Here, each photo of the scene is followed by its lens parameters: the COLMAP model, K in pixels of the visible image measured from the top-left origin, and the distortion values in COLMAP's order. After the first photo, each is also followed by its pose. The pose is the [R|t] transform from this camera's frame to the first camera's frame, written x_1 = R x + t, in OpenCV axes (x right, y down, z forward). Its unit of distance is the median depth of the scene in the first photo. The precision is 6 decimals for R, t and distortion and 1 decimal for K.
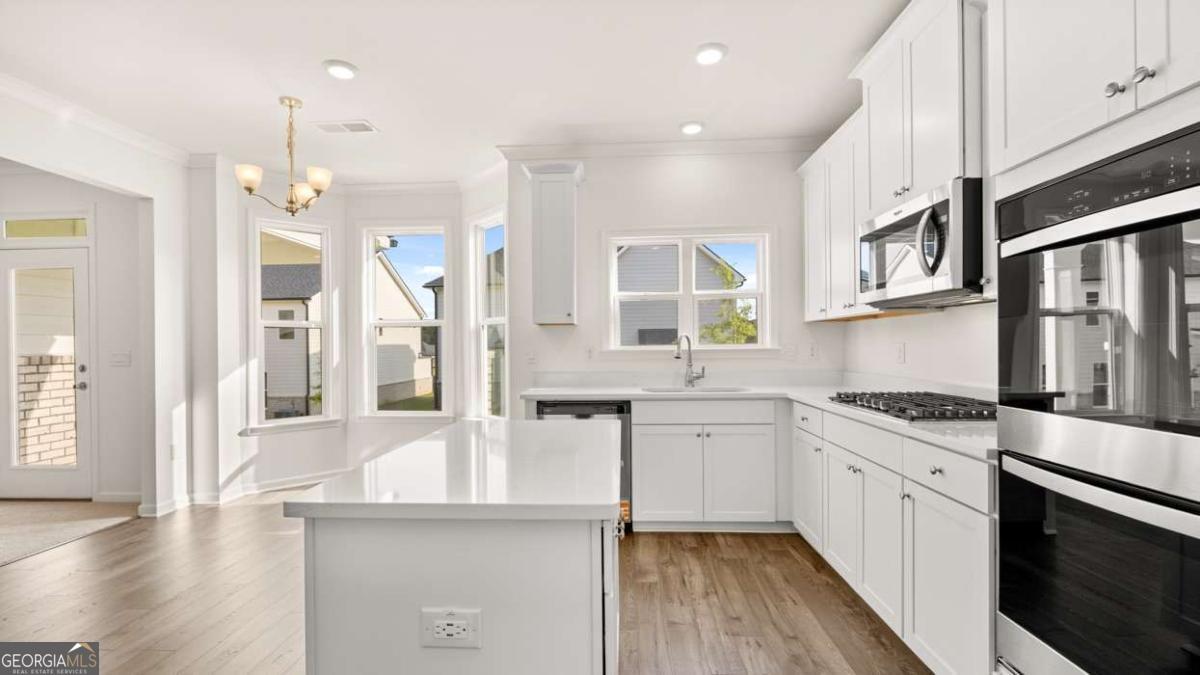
lens RADIAL K [[509.6, 0, 597.9], [0, 509.6, 343.6], [0, 0, 1]] dist [0.002652, 0.000353]
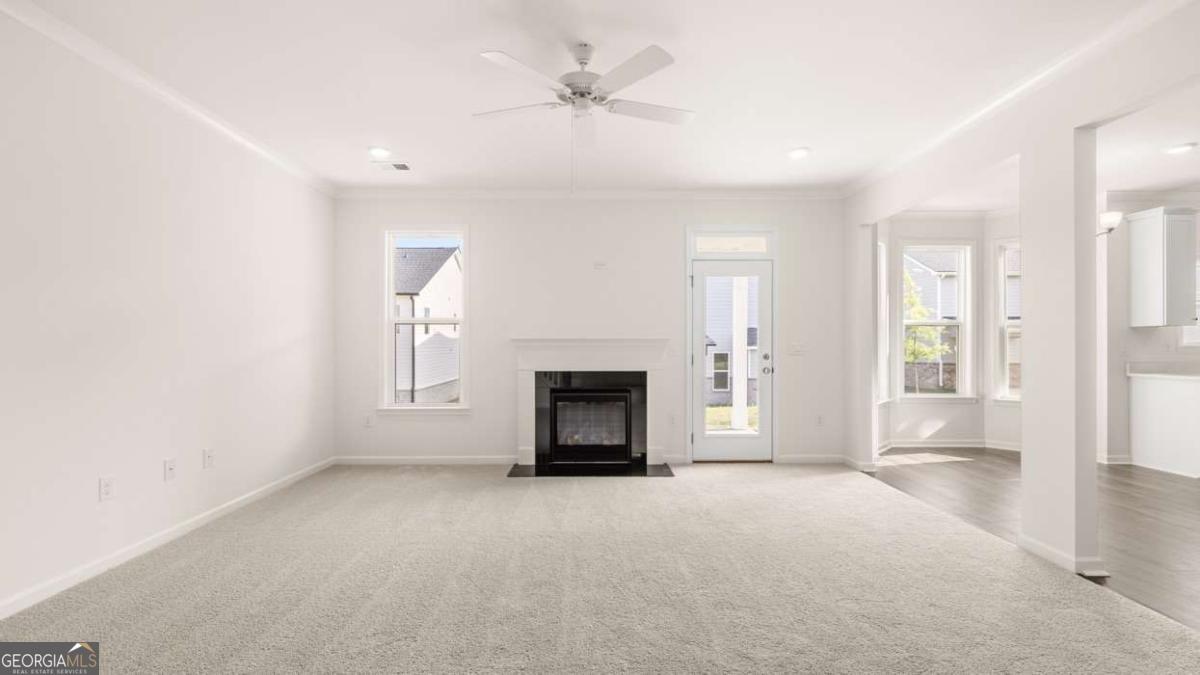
lens RADIAL K [[505.2, 0, 600.0], [0, 505.2, 337.5], [0, 0, 1]] dist [0.008237, 0.000429]
pose [[0.997718, 0.009786, 0.066805, -1.631977], [-0.009354, 0.999933, -0.006787, 0.014860], [-0.066867, 0.006147, 0.997743, -0.233411]]
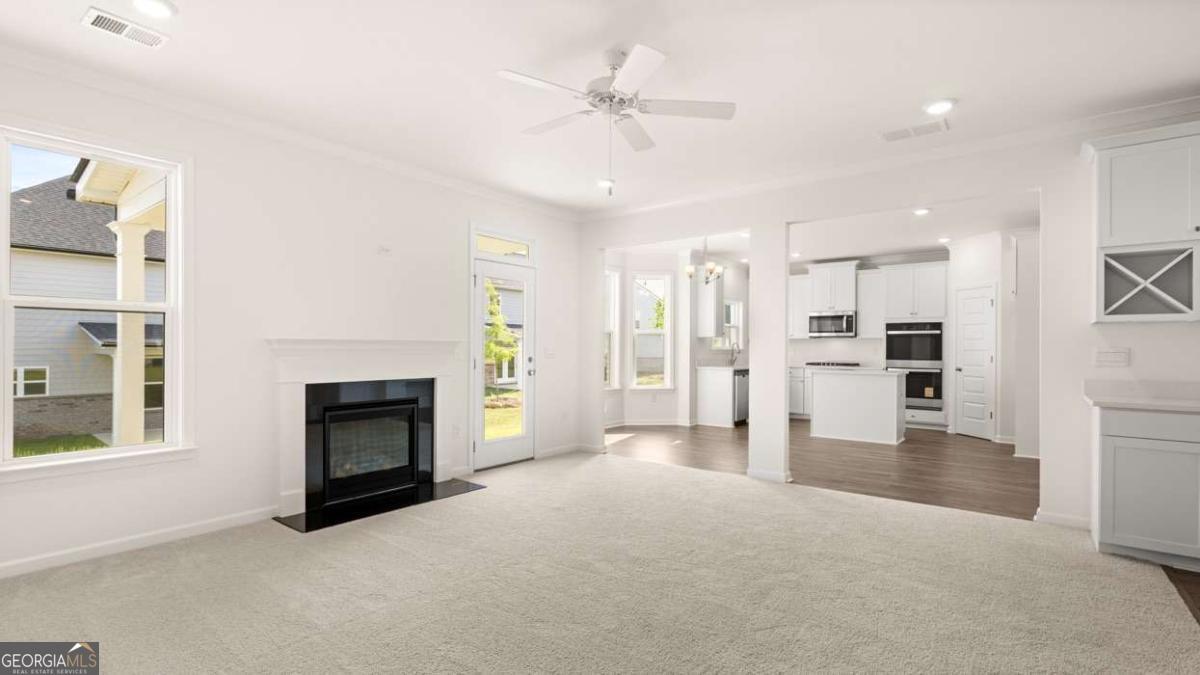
lens RADIAL K [[544.2, 0, 601.6], [0, 544.2, 340.6], [0, 0, 1]] dist [-0.004392, -0.000272]
pose [[0.575143, 0.022759, 0.817736, -2.234593], [-0.015596, 0.999736, -0.016855, 0.022550], [-0.817904, -0.003059, 0.575346, 0.044326]]
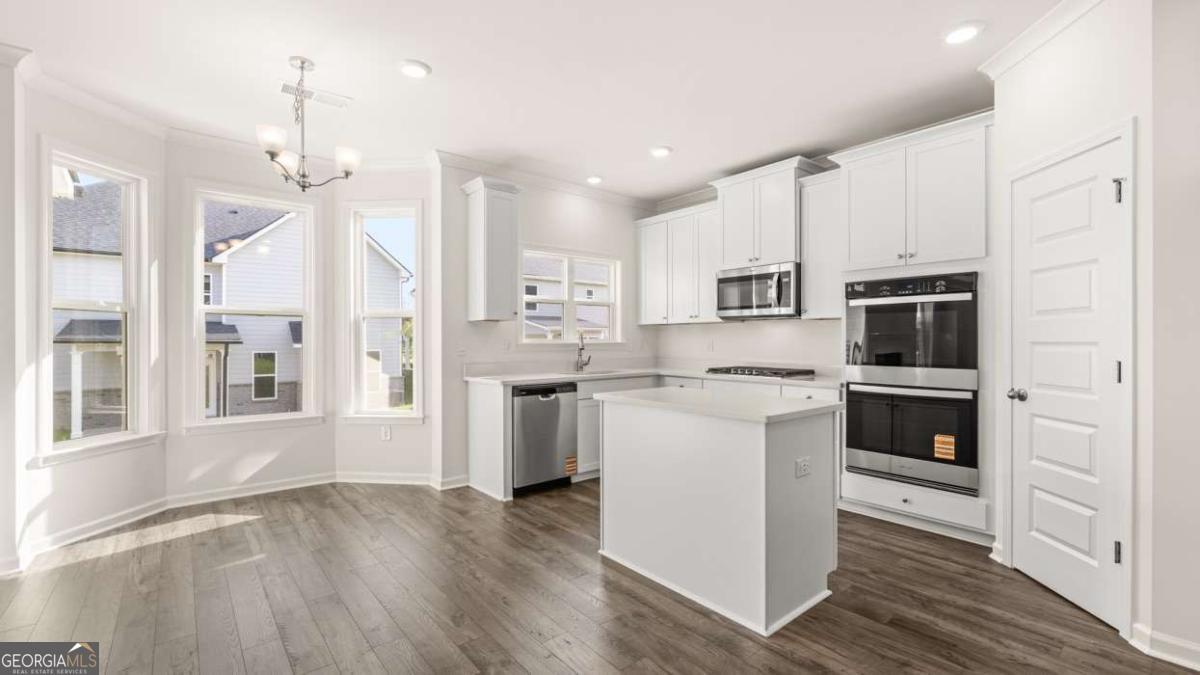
lens RADIAL K [[508.8, 0, 600.0], [0, 508.8, 337.5], [0, 0, 1]] dist [-0.000164, 0.000071]
pose [[0.735721, 0.011055, 0.677195, -0.677330], [-0.008874, 0.999938, -0.006682, 0.005425], [-0.677227, -0.001093, 0.735773, -0.004753]]
